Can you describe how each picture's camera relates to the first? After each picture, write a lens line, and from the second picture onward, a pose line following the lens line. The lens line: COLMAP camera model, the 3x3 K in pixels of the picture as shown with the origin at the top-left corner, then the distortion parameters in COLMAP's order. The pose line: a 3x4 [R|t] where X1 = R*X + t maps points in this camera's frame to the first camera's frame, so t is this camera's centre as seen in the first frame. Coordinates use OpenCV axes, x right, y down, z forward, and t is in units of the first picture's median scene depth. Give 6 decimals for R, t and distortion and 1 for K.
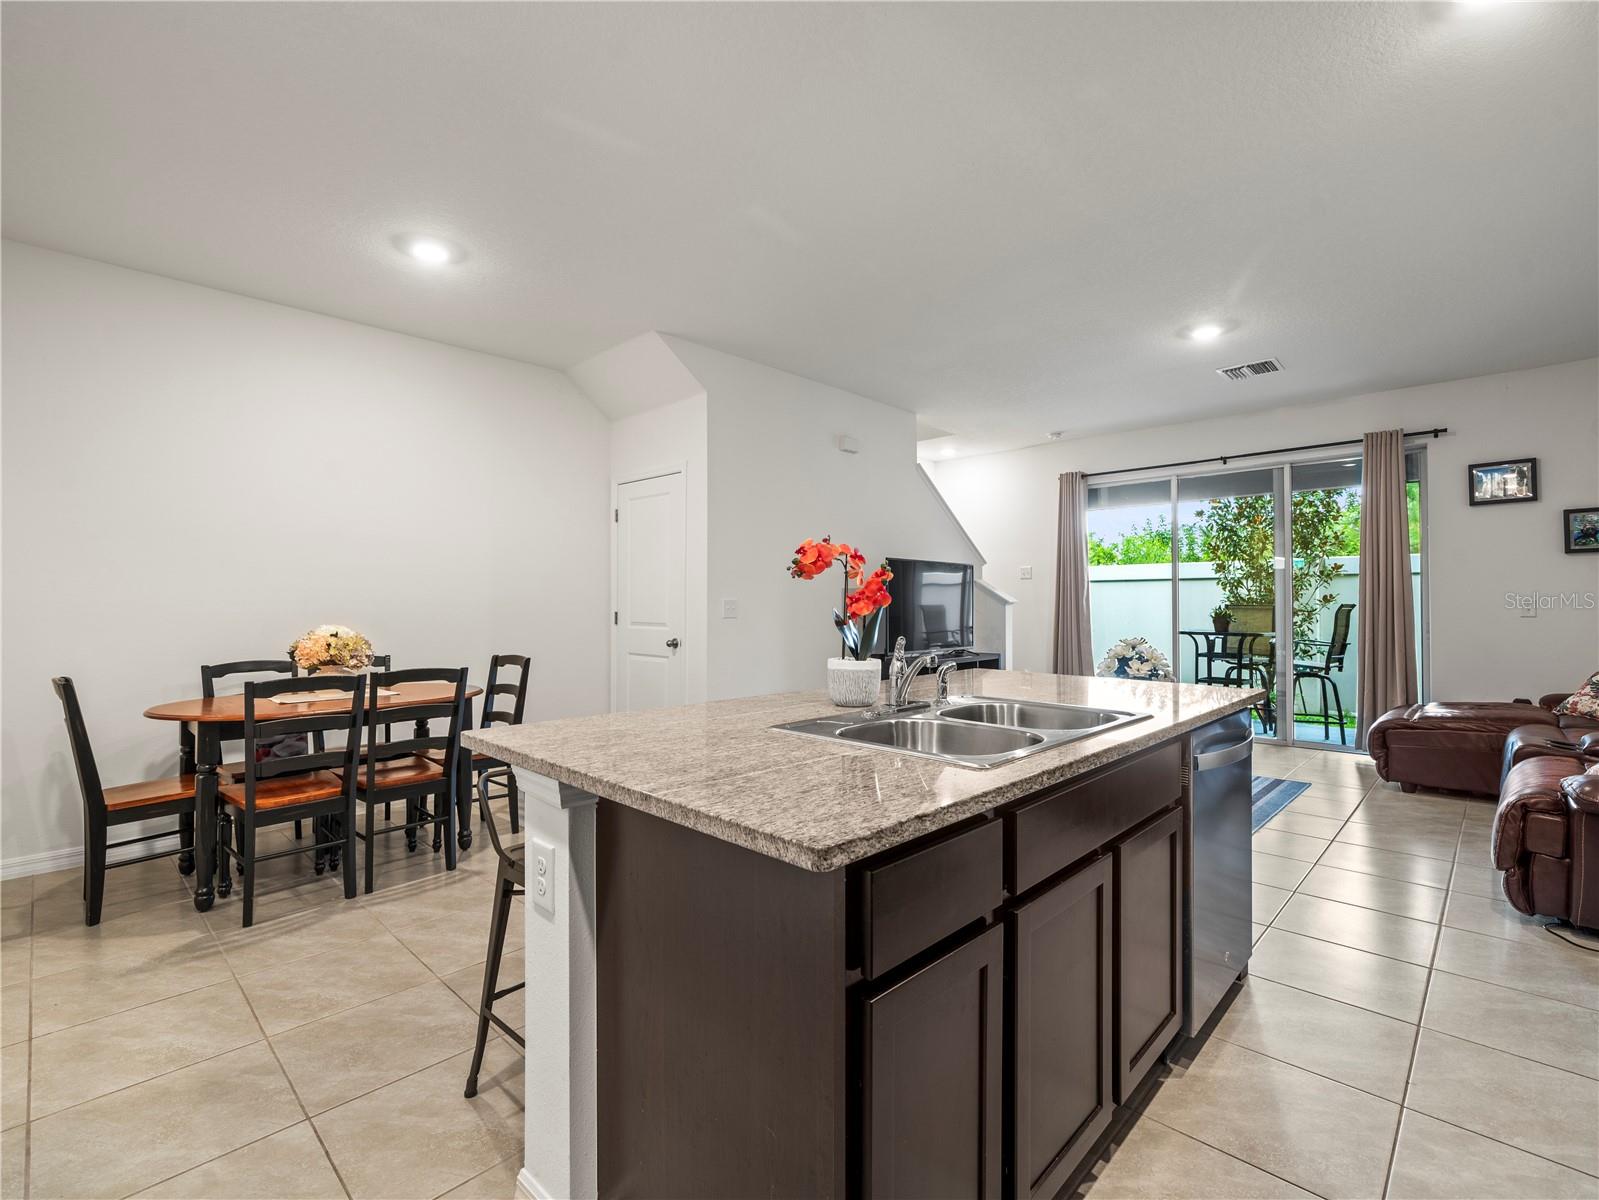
lens RADIAL K [[737.2, 0, 797.9], [0, 737.2, 601.2], [0, 0, 1]] dist [0.001360, 0.000452]
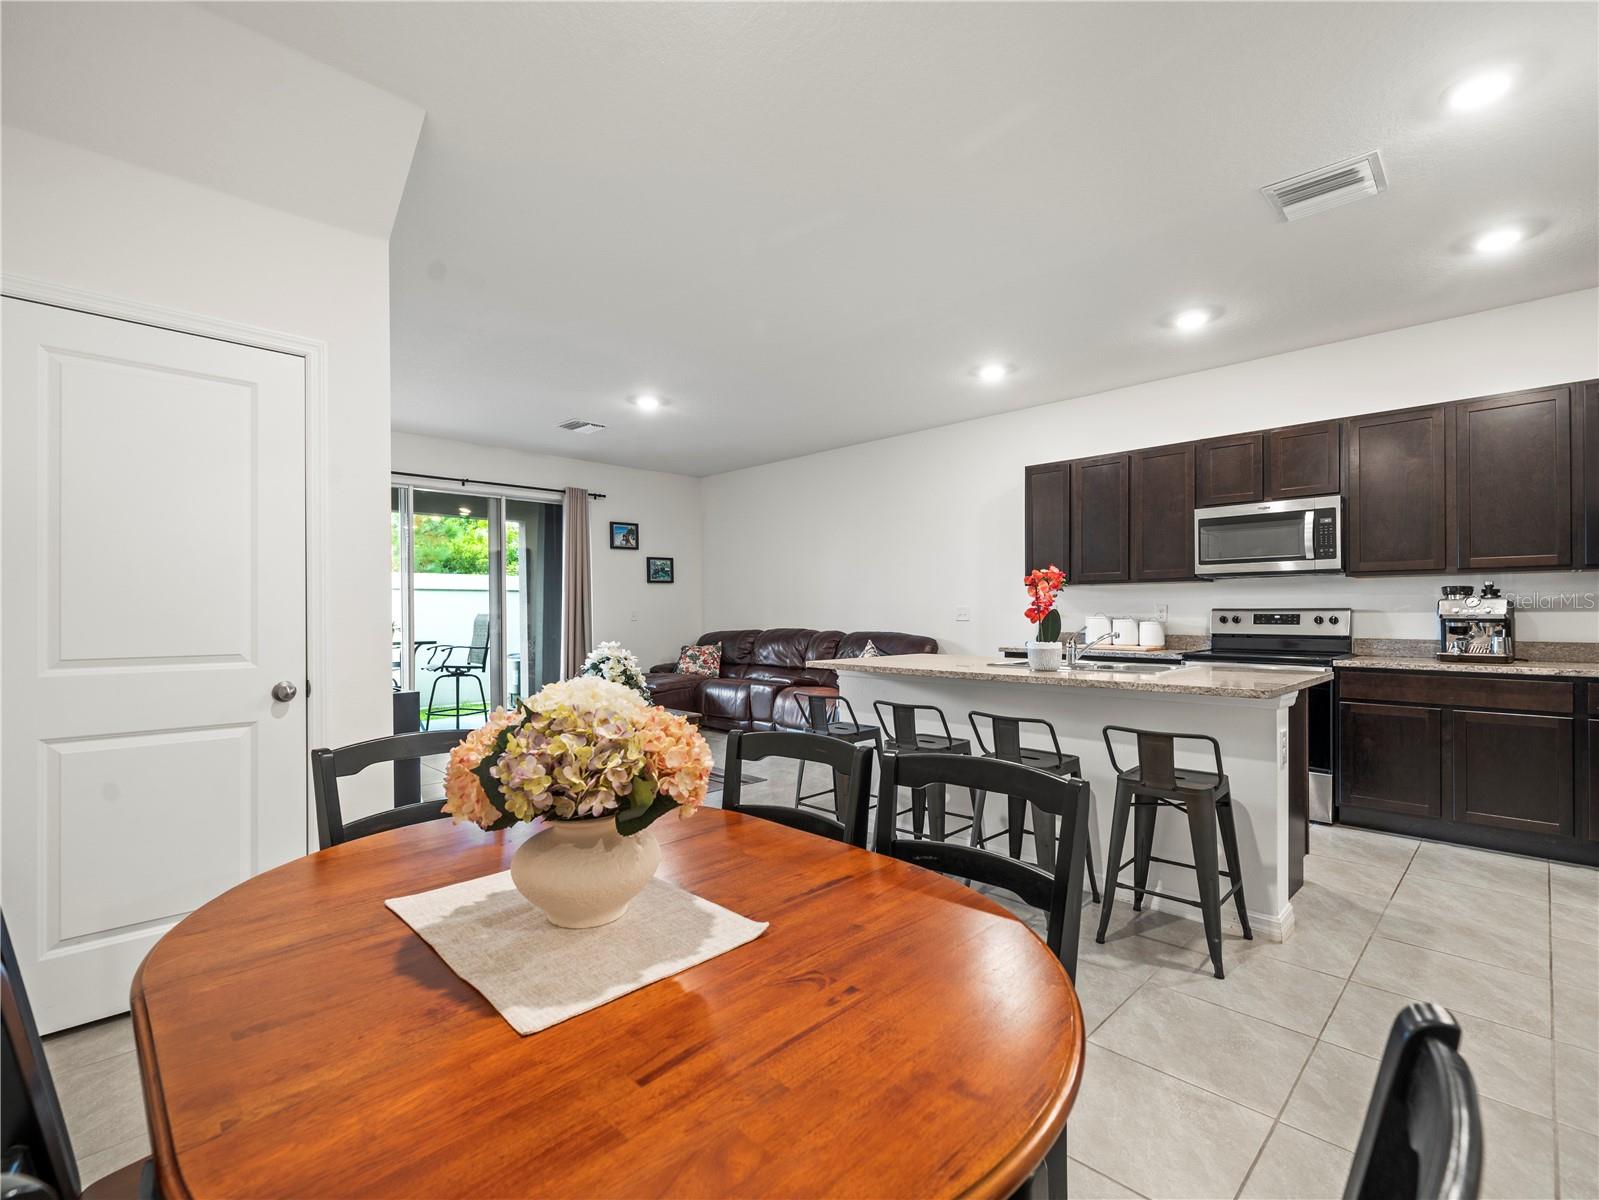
lens RADIAL K [[737.2, 0, 797.9], [0, 737.2, 601.2], [0, 0, 1]] dist [0.001360, 0.000452]
pose [[0.022342, 0.011514, 0.999684, -0.623721], [0.003681, 0.999926, -0.011599, -0.000976], [-0.999744, 0.003939, 0.022298, 0.599519]]
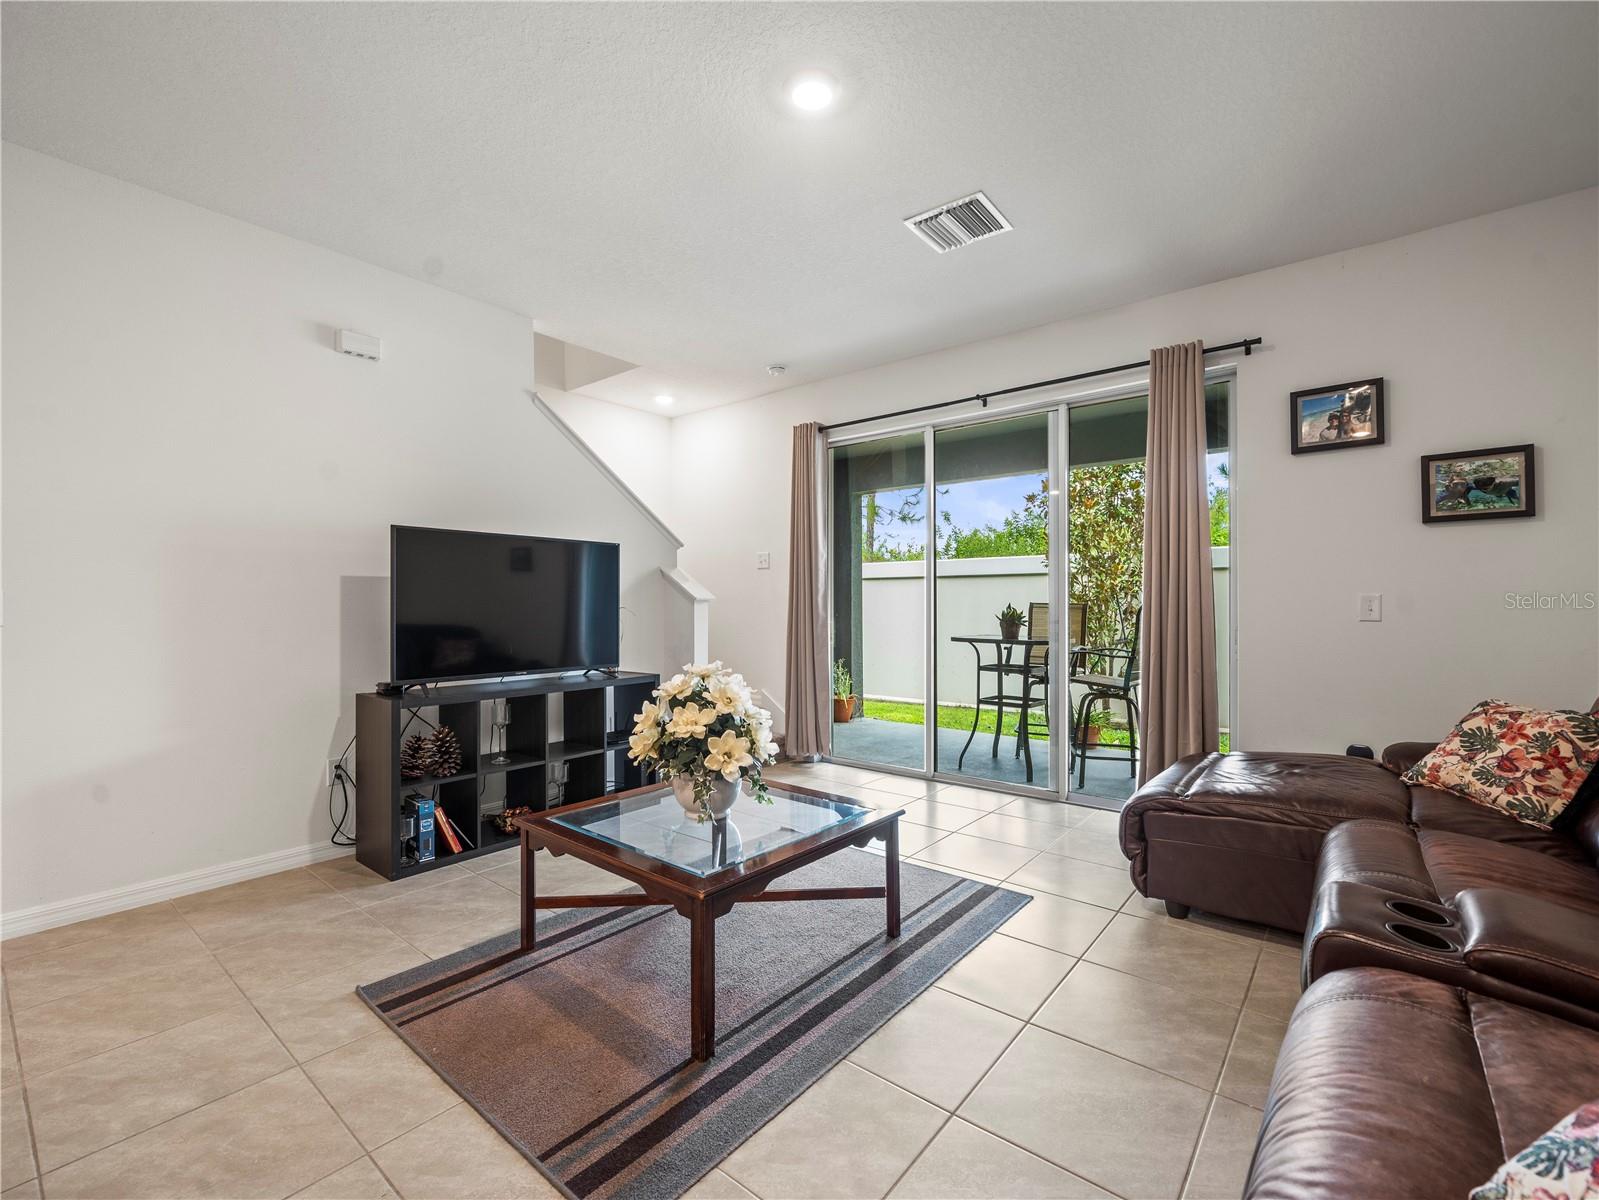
lens RADIAL K [[703.1, 0, 798.9], [0, 703.1, 607.1], [0, 0, 1]] dist [-0.001143, -0.000434]
pose [[0.996865, 0.000757, 0.079115, 0.432205], [-0.001452, 0.999961, 0.008728, 0.004112], [-0.079105, -0.008815, 0.996827, 0.416797]]
